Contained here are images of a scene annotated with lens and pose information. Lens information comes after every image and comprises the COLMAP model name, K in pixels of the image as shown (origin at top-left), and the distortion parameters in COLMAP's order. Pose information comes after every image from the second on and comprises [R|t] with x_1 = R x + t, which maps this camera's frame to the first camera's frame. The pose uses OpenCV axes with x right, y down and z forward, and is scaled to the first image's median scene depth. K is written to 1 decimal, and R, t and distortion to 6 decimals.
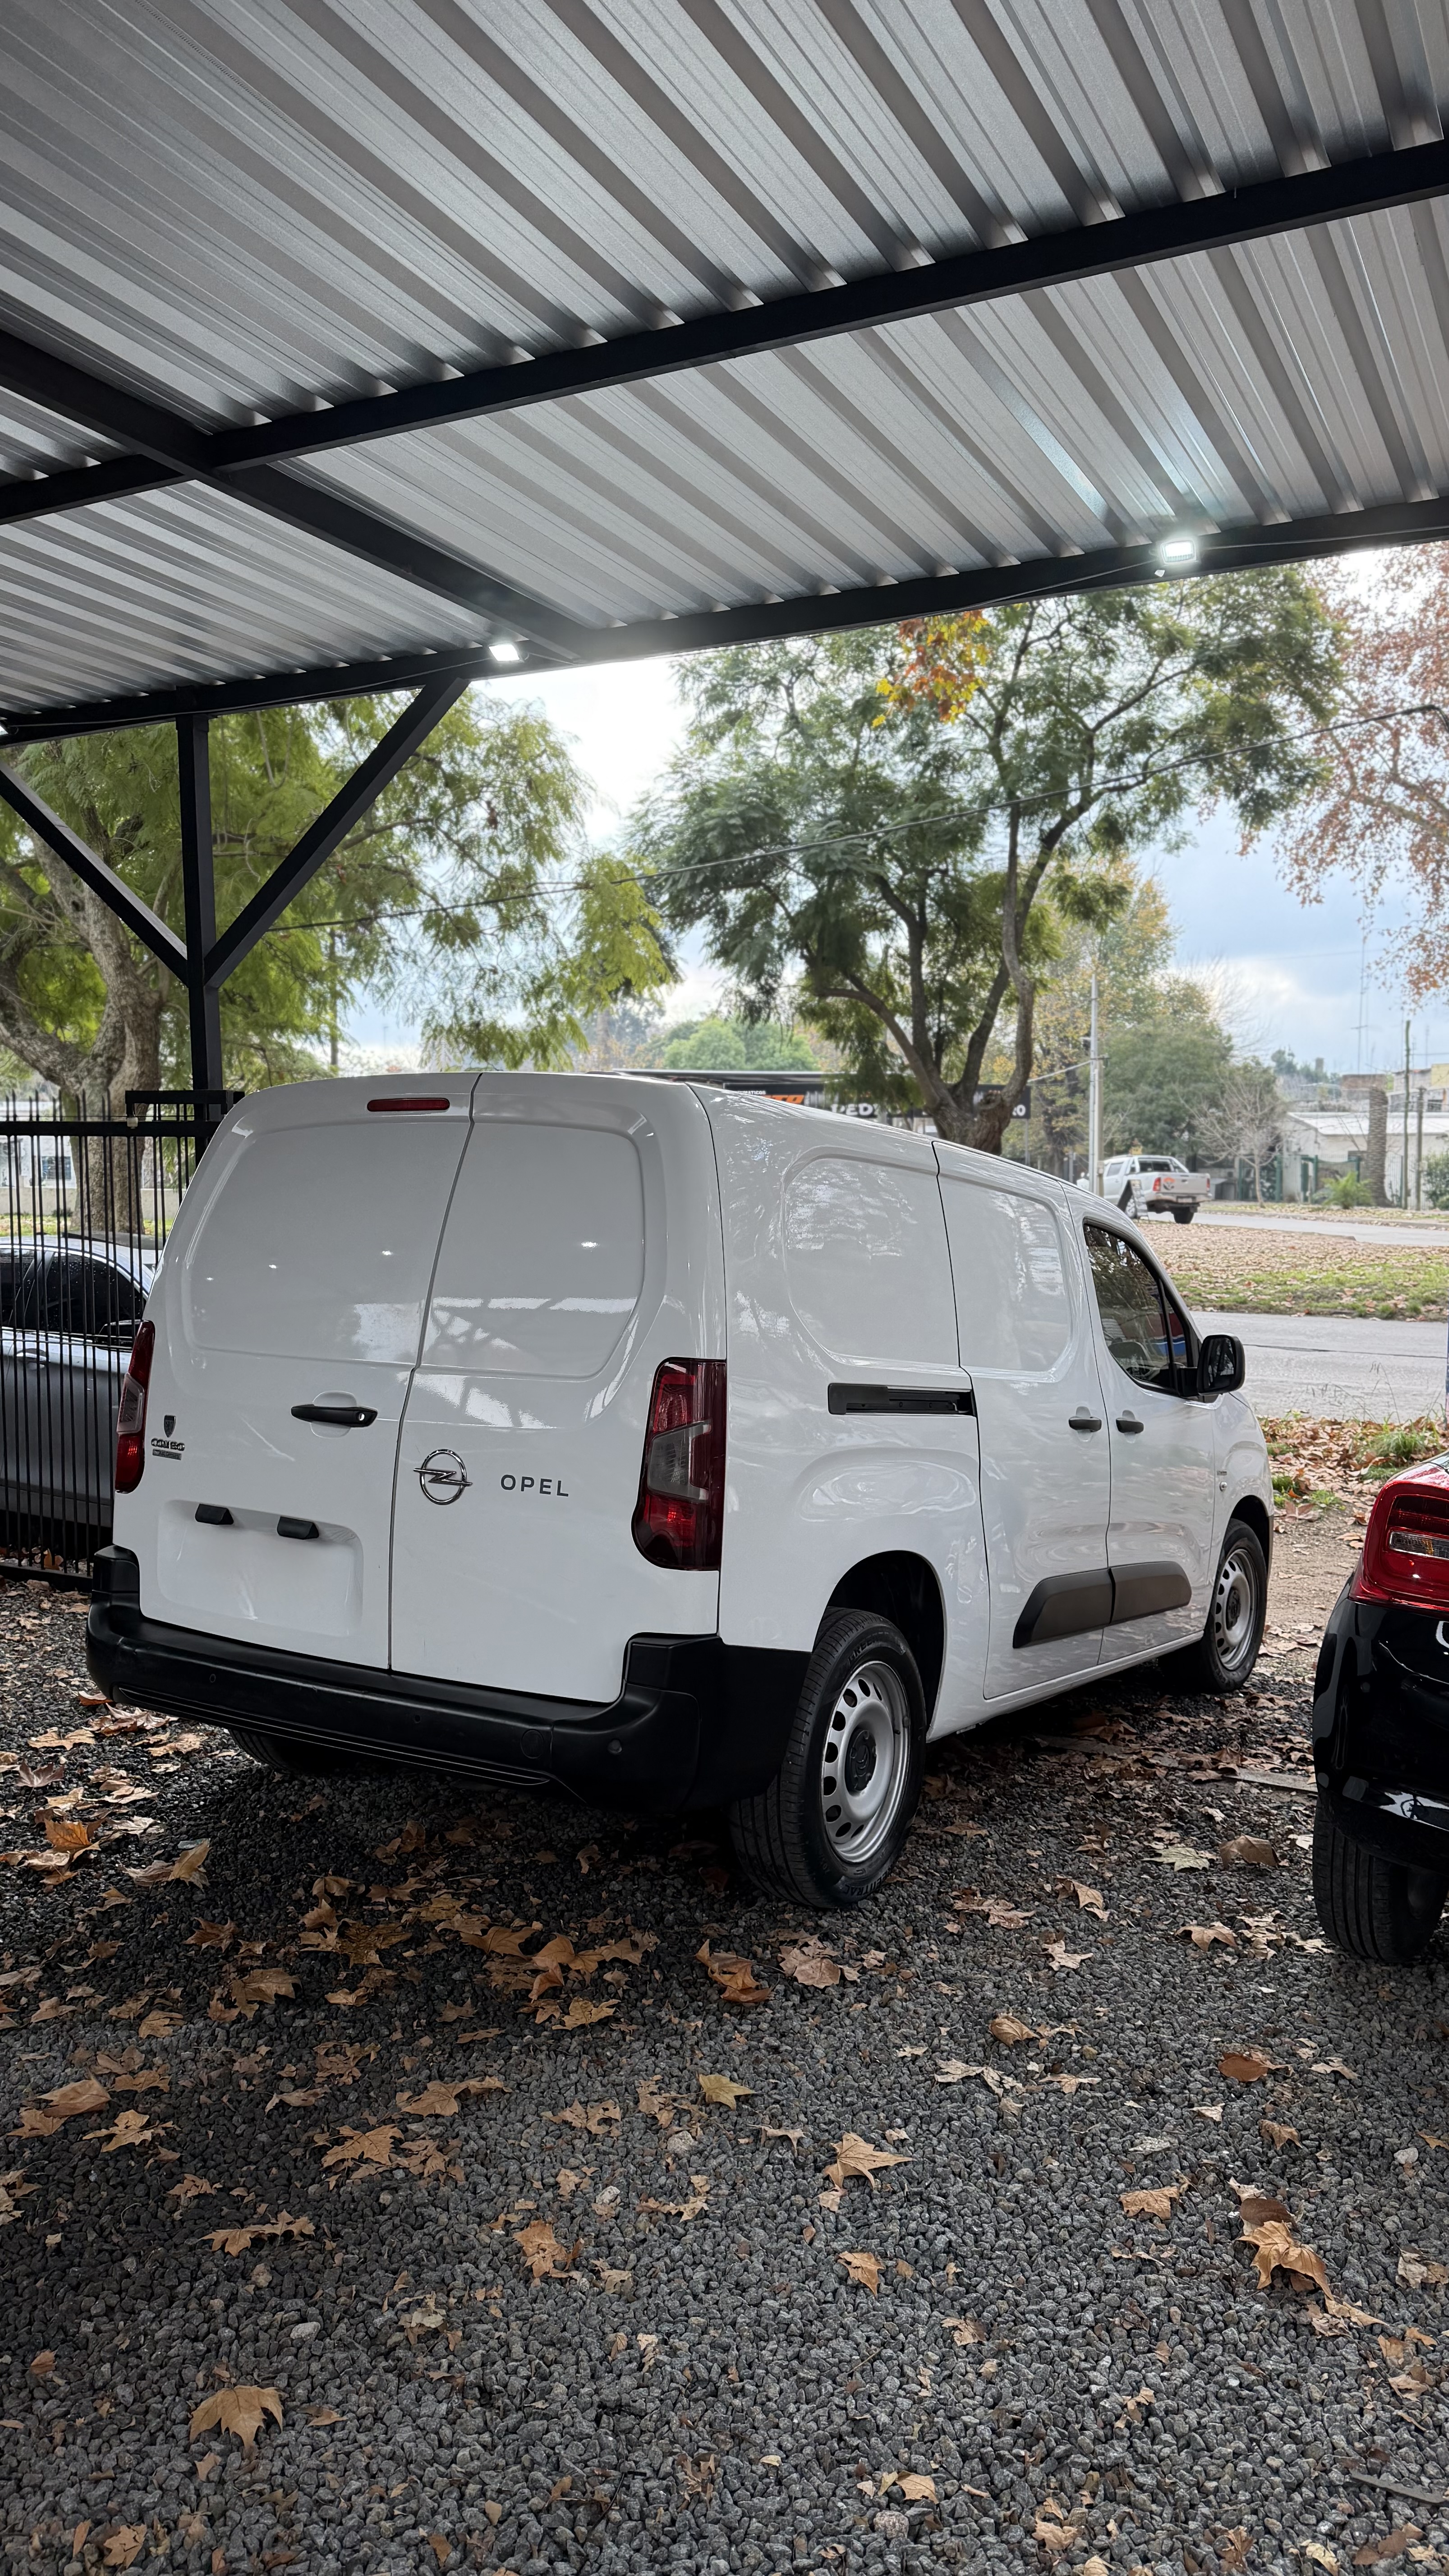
lens RADIAL K [[1823.9, 0, 719.3], [0, 1823.9, 1282.1], [0, 0, 1]] dist [0.017097, -0.026602]
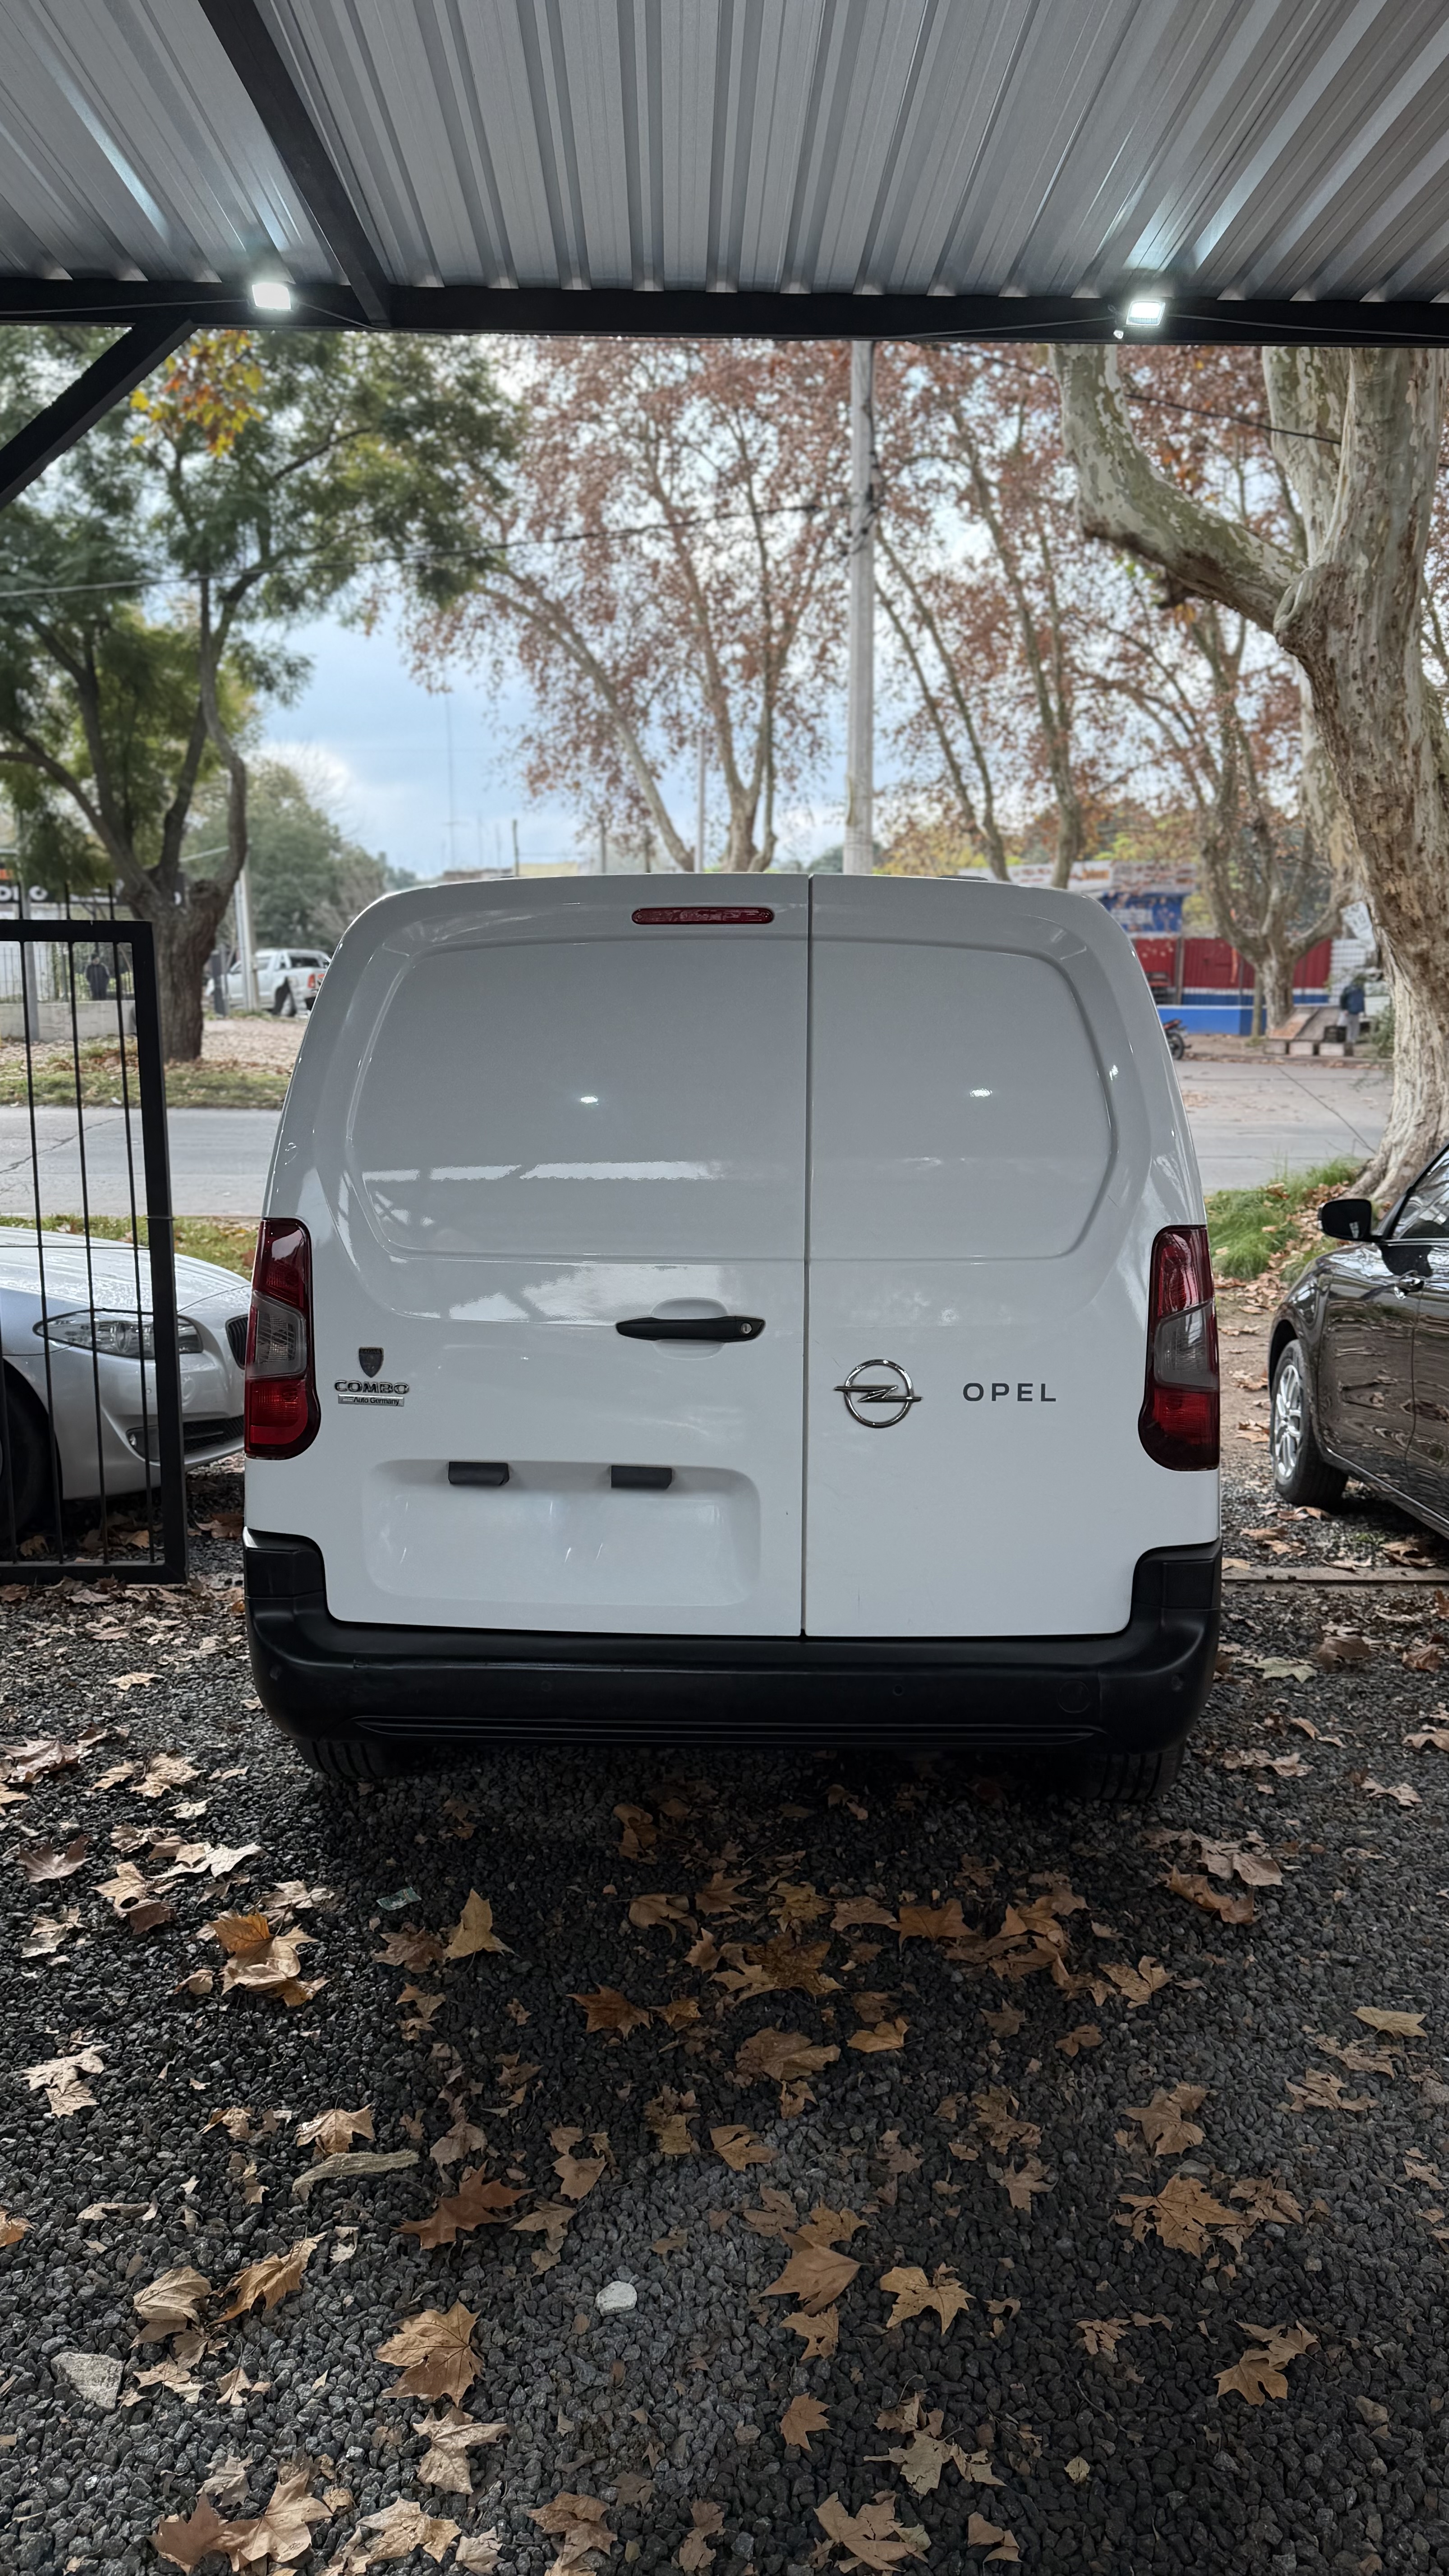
lens RADIAL K [[1823.9, 0, 732.9], [0, 1823.9, 1300.8], [0, 0, 1]] dist [0.017097, -0.026602]
pose [[0.868870, -0.091282, 0.486551, -0.522369], [0.031385, 0.991033, 0.129881, -0.034704], [-0.494044, -0.097579, 0.863944, 0.303516]]
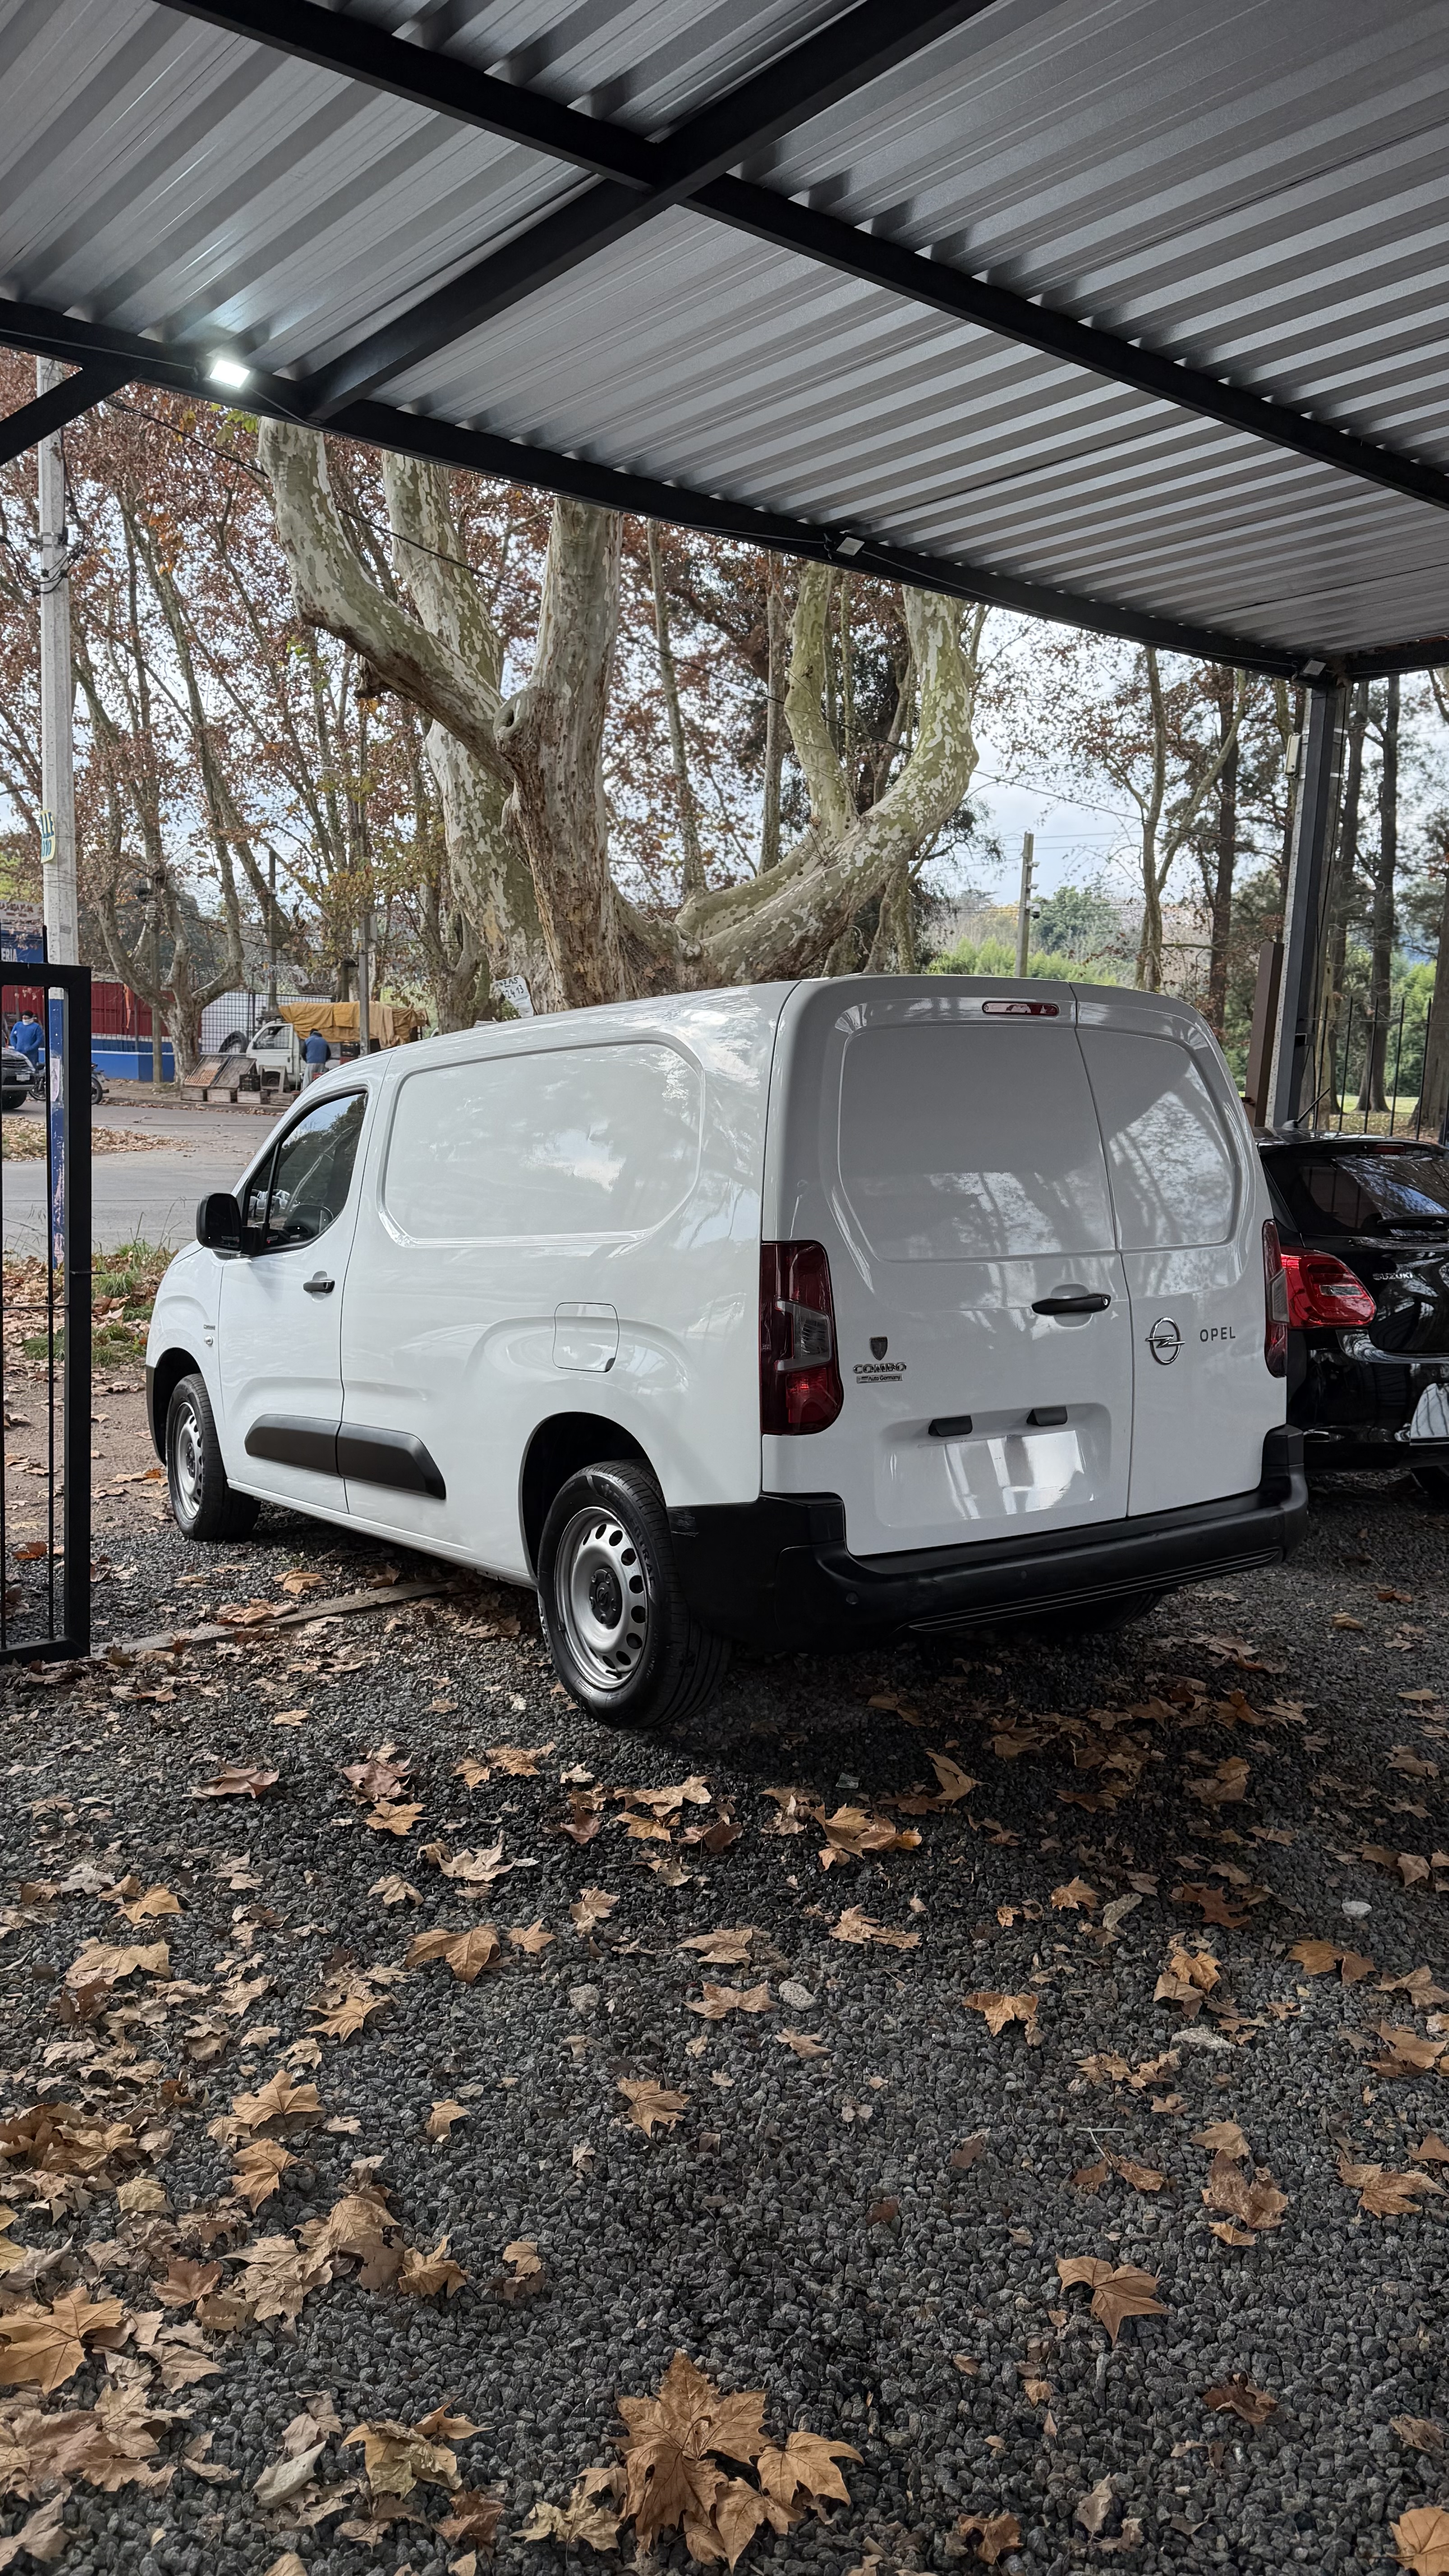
lens RADIAL K [[1823.9, 0, 718.0], [0, 1823.9, 1303.1], [0, 0, 1]] dist [0.017097, -0.026602]
pose [[0.390624, -0.122195, 0.912404, -1.167156], [0.020219, 0.992051, 0.124205, -0.059598], [-0.920328, -0.030070, 0.389990, 0.712250]]
